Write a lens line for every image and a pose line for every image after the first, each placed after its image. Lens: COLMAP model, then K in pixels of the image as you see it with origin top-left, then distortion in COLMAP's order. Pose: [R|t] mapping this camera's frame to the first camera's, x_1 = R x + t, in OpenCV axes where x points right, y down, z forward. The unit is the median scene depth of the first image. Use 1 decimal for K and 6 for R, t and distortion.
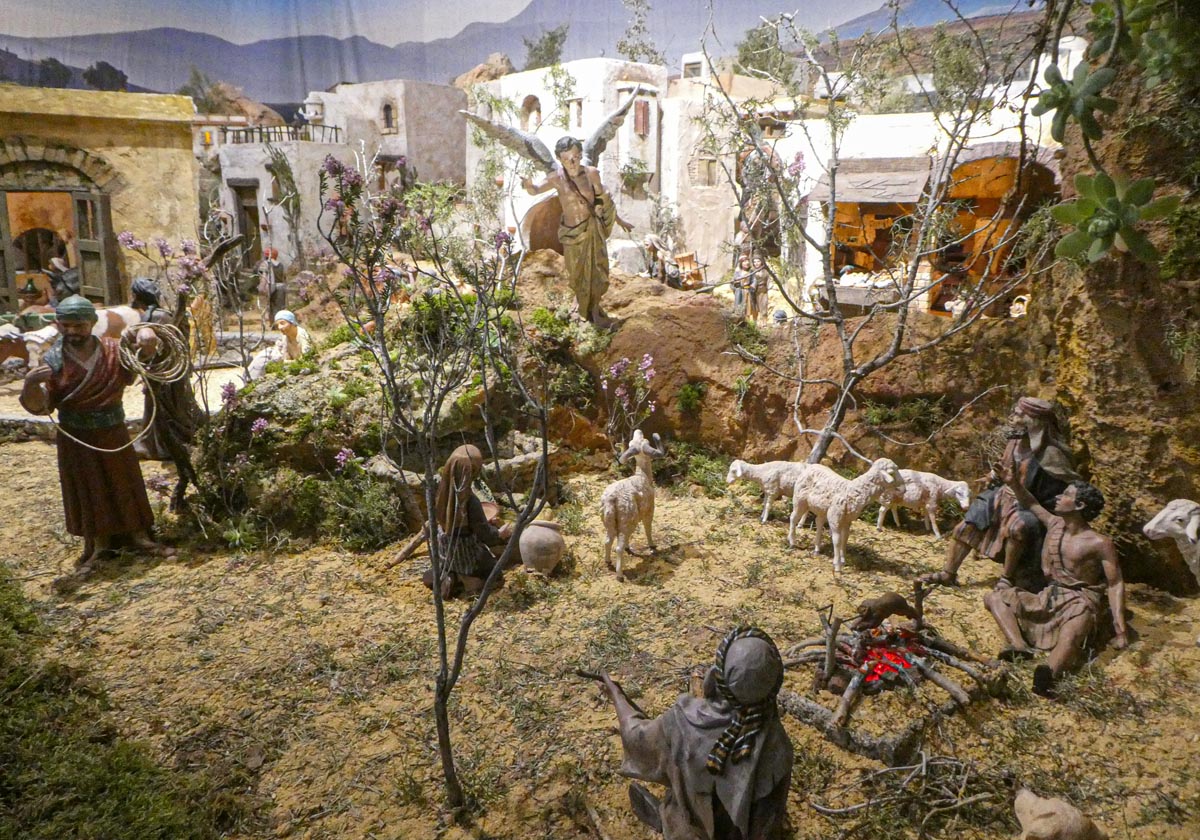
lens RADIAL K [[860.3, 0, 600.8], [0, 860.3, 393.8], [0, 0, 1]] dist [-0.016005, 0.006836]
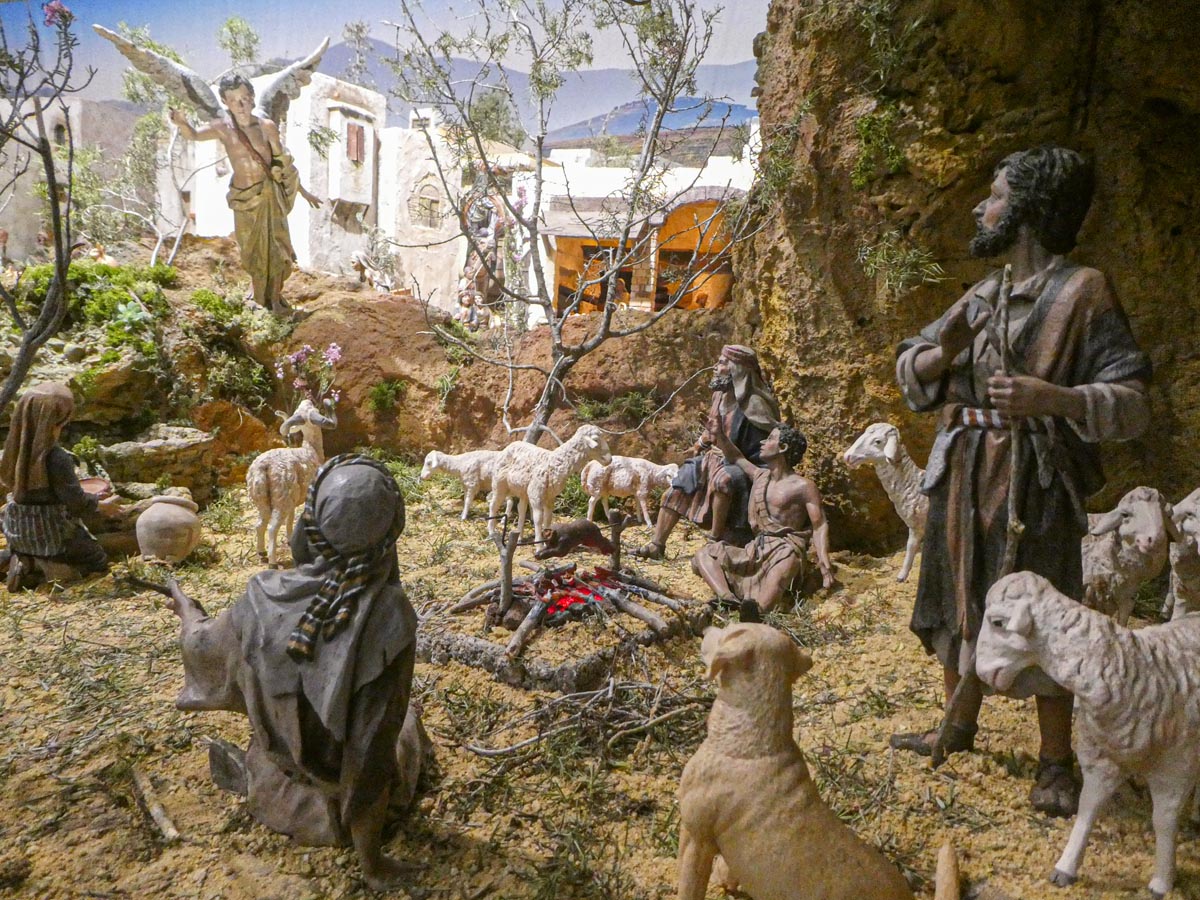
lens RADIAL K [[861.6, 0, 606.5], [0, 861.6, 454.7], [0, 0, 1]] dist [-0.004262, 0.000509]
pose [[0.956093, 0.011130, 0.292851, 0.072704], [0.008984, 0.997696, -0.067250, 0.145662], [-0.292924, 0.066929, 0.953790, 0.117223]]
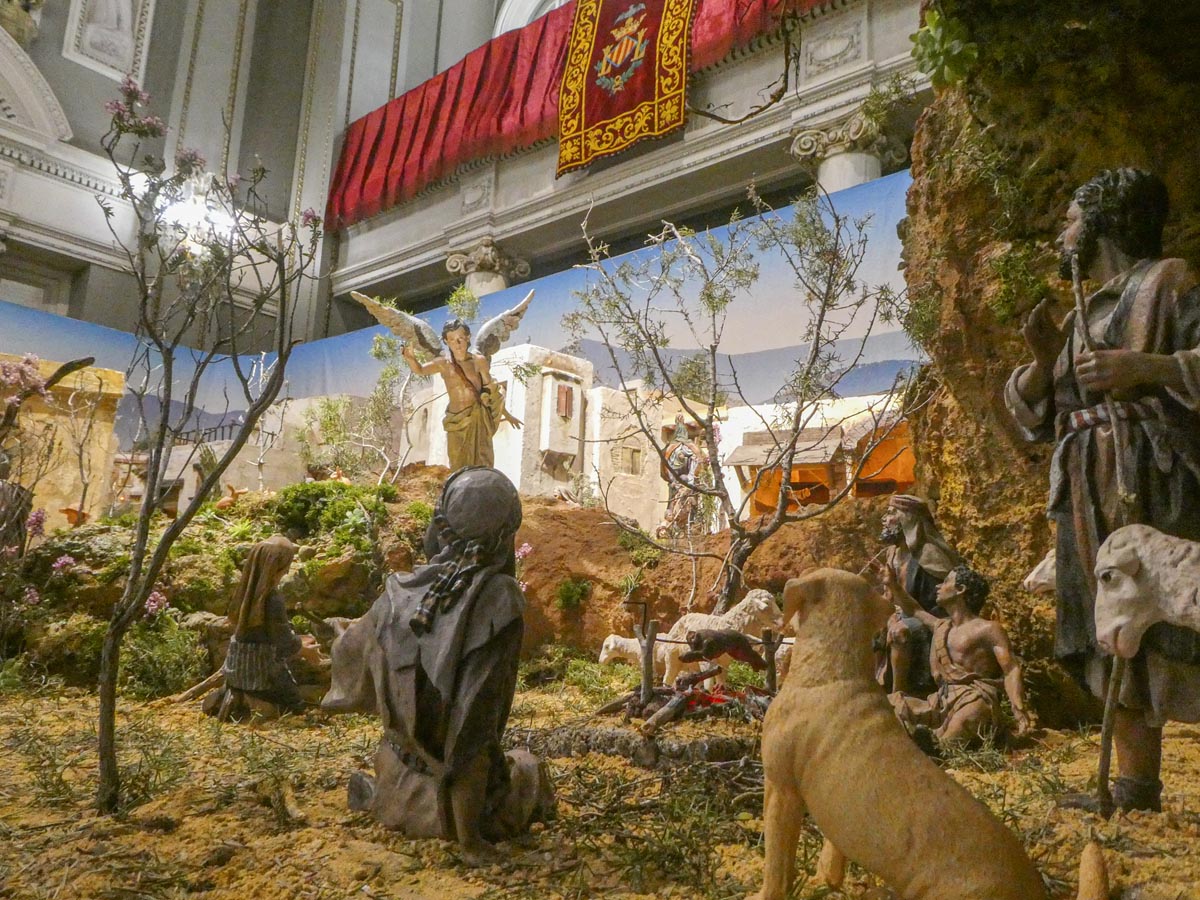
lens RADIAL K [[891.2, 0, 604.0], [0, 891.2, 454.5], [0, 0, 1]] dist [-0.003361, 0.000965]
pose [[0.998553, 0.042535, 0.032914, 0.116561], [-0.026665, 0.923010, -0.383851, 0.264586], [-0.046707, 0.382418, 0.922808, 0.091651]]
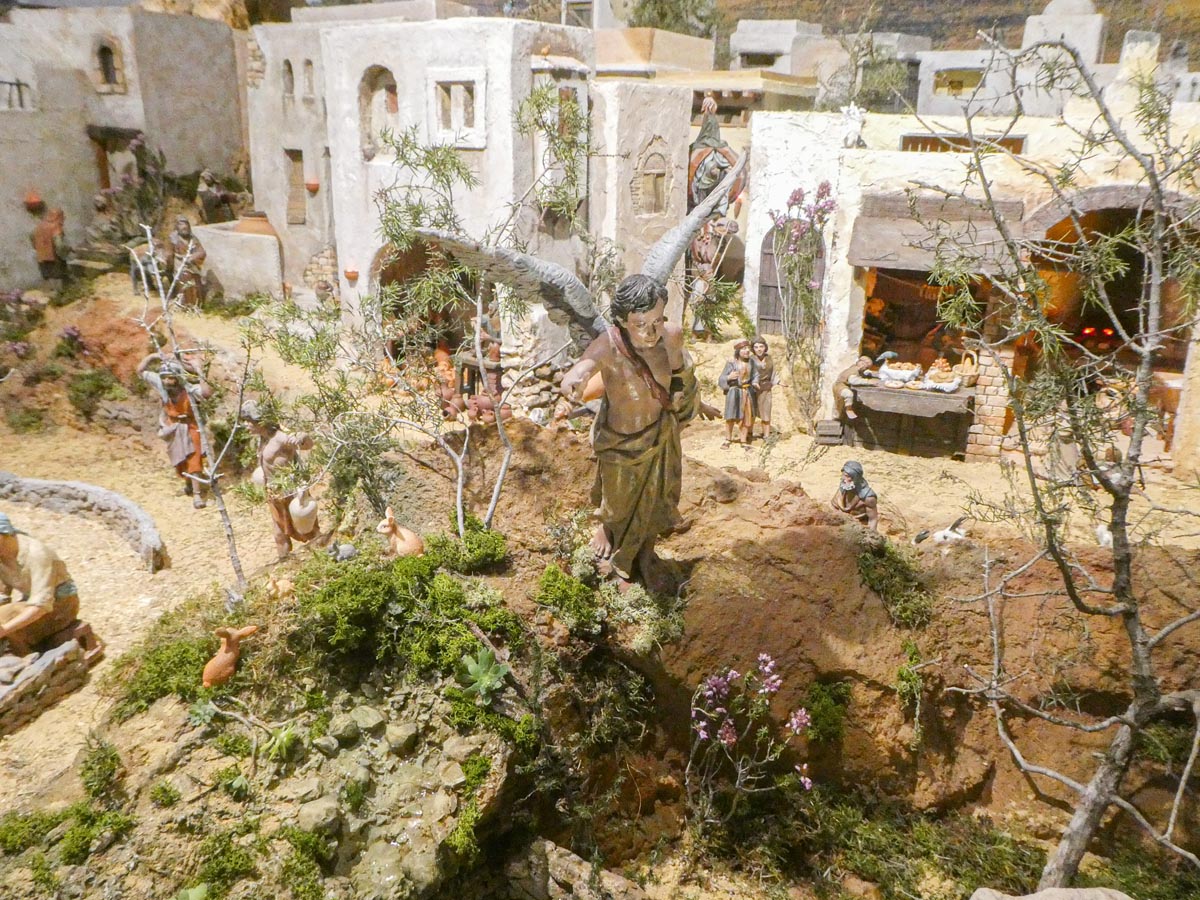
lens RADIAL K [[978.0, 0, 604.6], [0, 978.0, 447.0], [0, 0, 1]] dist [0.004269, -0.006358]
pose [[0.970039, -0.061812, 0.234953, -0.210853], [0.037445, 0.993576, 0.106795, -0.285091], [-0.240044, -0.094797, 0.966122, 0.498662]]
